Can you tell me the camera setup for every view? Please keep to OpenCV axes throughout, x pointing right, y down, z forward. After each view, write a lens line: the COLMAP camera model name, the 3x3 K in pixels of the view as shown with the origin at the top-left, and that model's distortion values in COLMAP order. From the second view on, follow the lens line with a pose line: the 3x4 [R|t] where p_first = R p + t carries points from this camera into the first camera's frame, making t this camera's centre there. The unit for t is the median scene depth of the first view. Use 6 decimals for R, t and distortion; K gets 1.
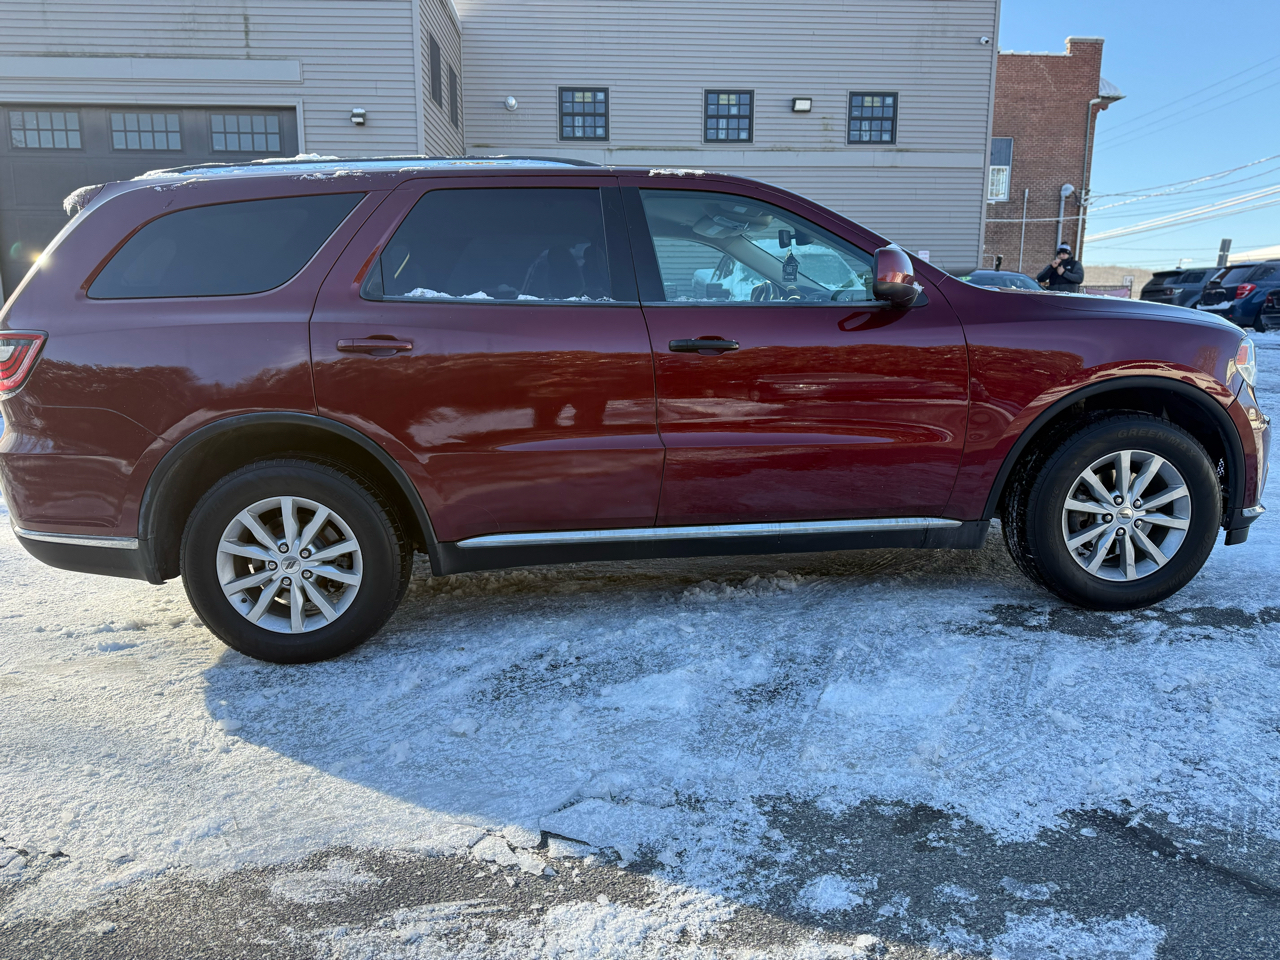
lens RADIAL K [[897.8, 0, 644.5], [0, 897.8, 480.1], [0, 0, 1]] dist [0.017348, -0.016686]
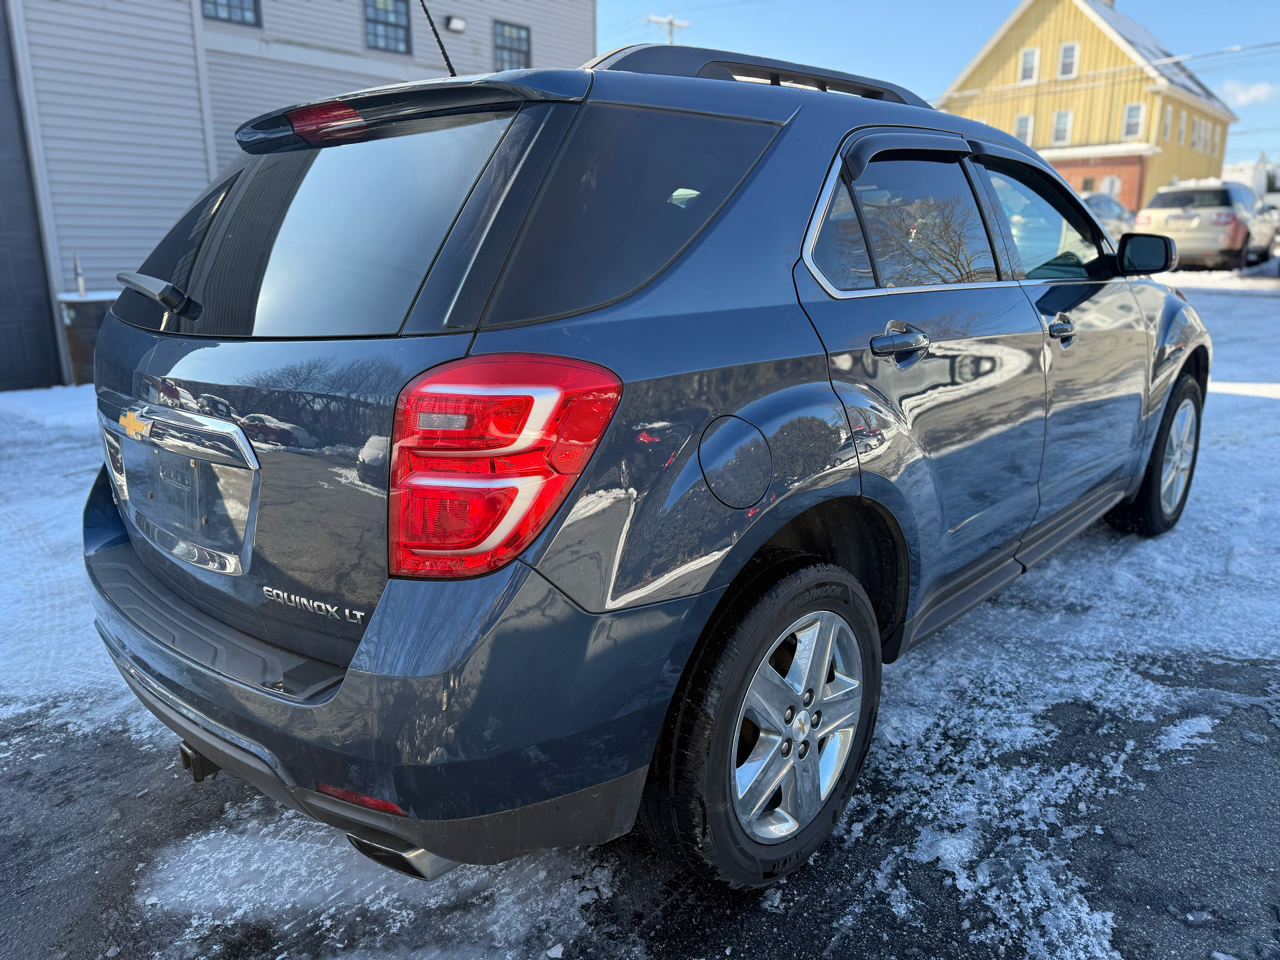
lens RADIAL K [[925.1, 0, 628.5], [0, 925.1, 459.0], [0, 0, 1]] dist [0.008330, 0.003681]
pose [[0.712059, -0.155193, 0.684753, -0.444976], [0.129526, 0.987562, 0.089131, -0.023138], [-0.690069, 0.025227, 0.723304, 0.169841]]
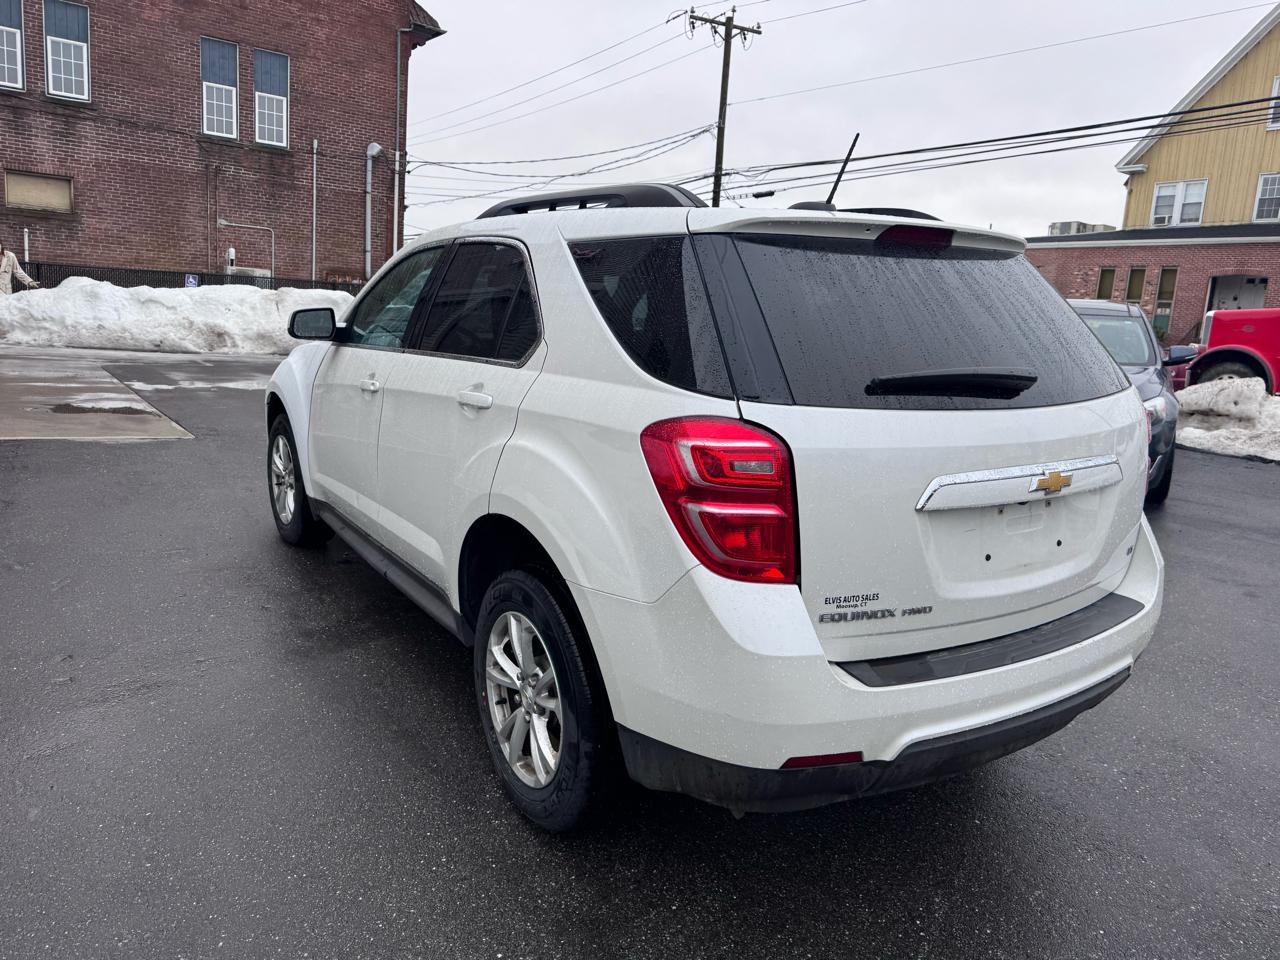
lens RADIAL K [[897.8, 0, 636.1], [0, 897.8, 470.8], [0, 0, 1]] dist [0.017348, -0.016686]
pose [[0.834935, -0.036887, 0.549111, 0.483114], [0.033905, 0.999304, 0.015577, -0.141466], [-0.549303, 0.005612, 0.835604, 0.587375]]
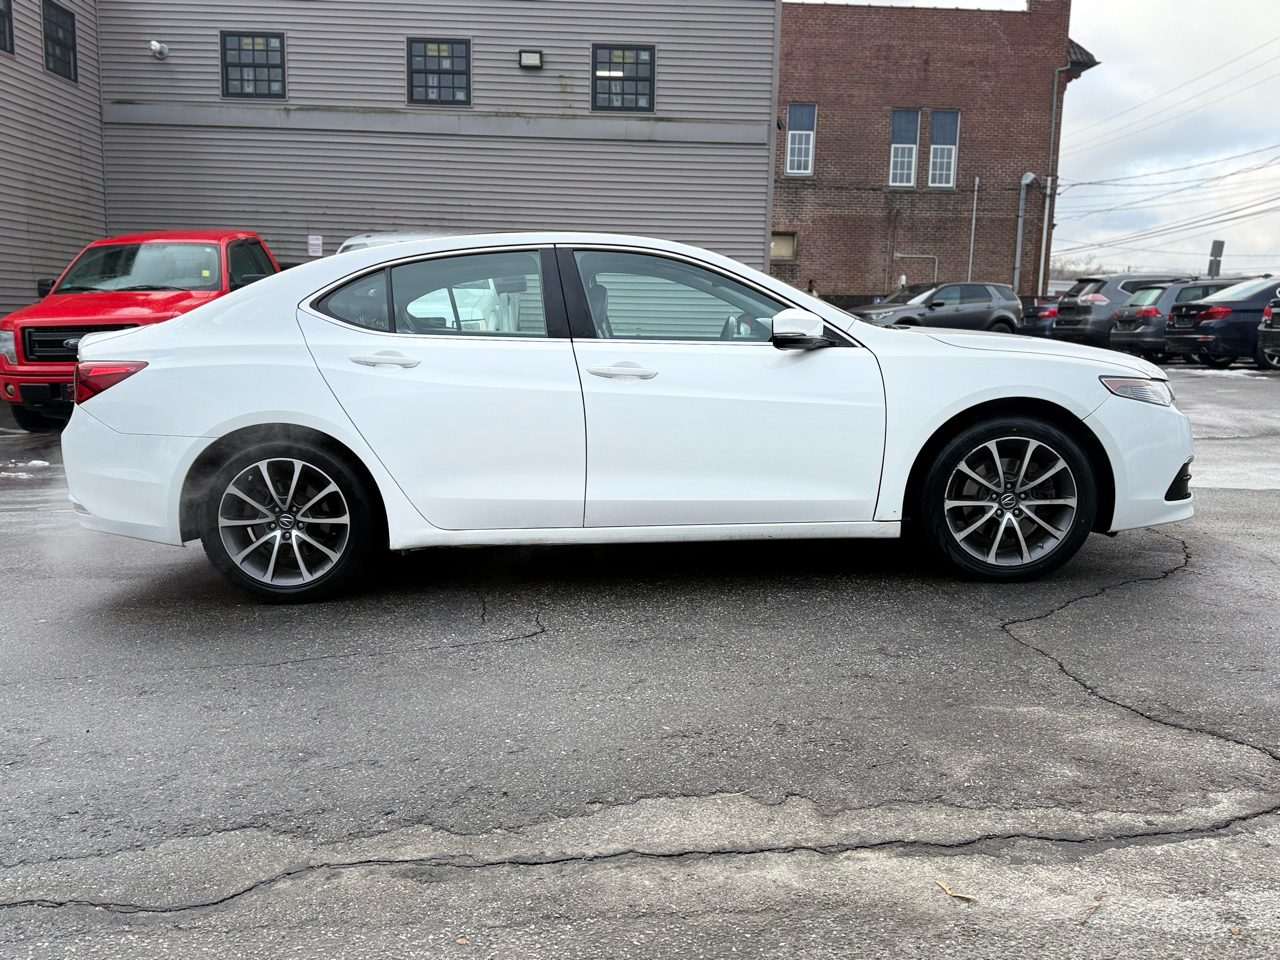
lens RADIAL K [[1094.1, 0, 649.0], [0, 1094.1, 486.7], [0, 0, 1]] dist [0.058127, -0.093852]
pose [[0.999682, 0.022153, -0.012020, 0.299224], [-0.022530, 0.999226, -0.032234, -0.014314], [0.011296, 0.032495, 0.999408, 0.050218]]
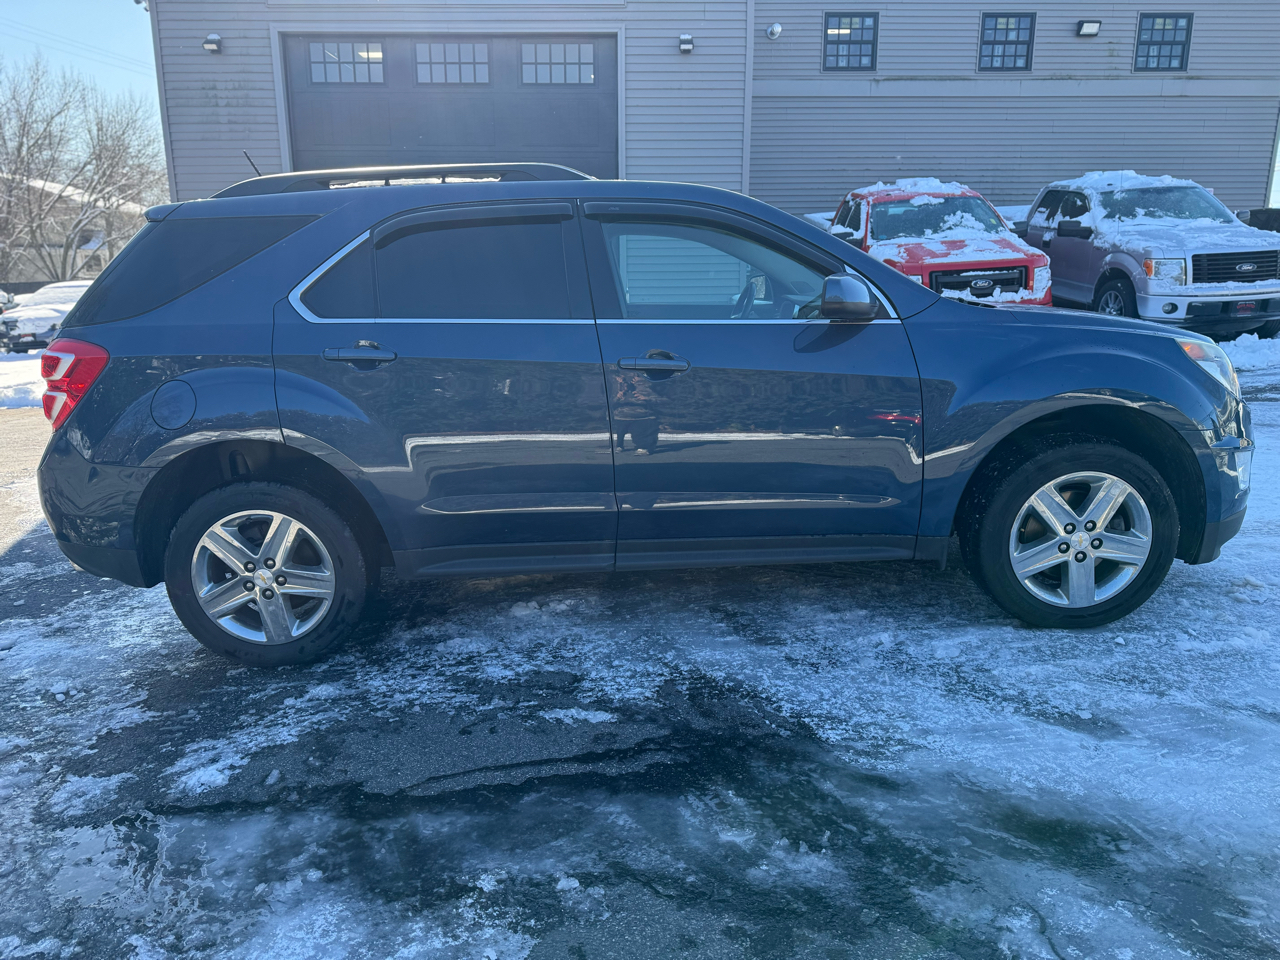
lens RADIAL K [[901.6, 0, 644.7], [0, 901.6, 471.6], [0, 0, 1]] dist [0.026110, -0.025029]
pose [[0.999689, 0.000177, -0.024937, -0.256073], [0.000943, 0.998992, 0.044879, -0.006548], [0.024920, -0.044889, 0.998681, 0.042649]]
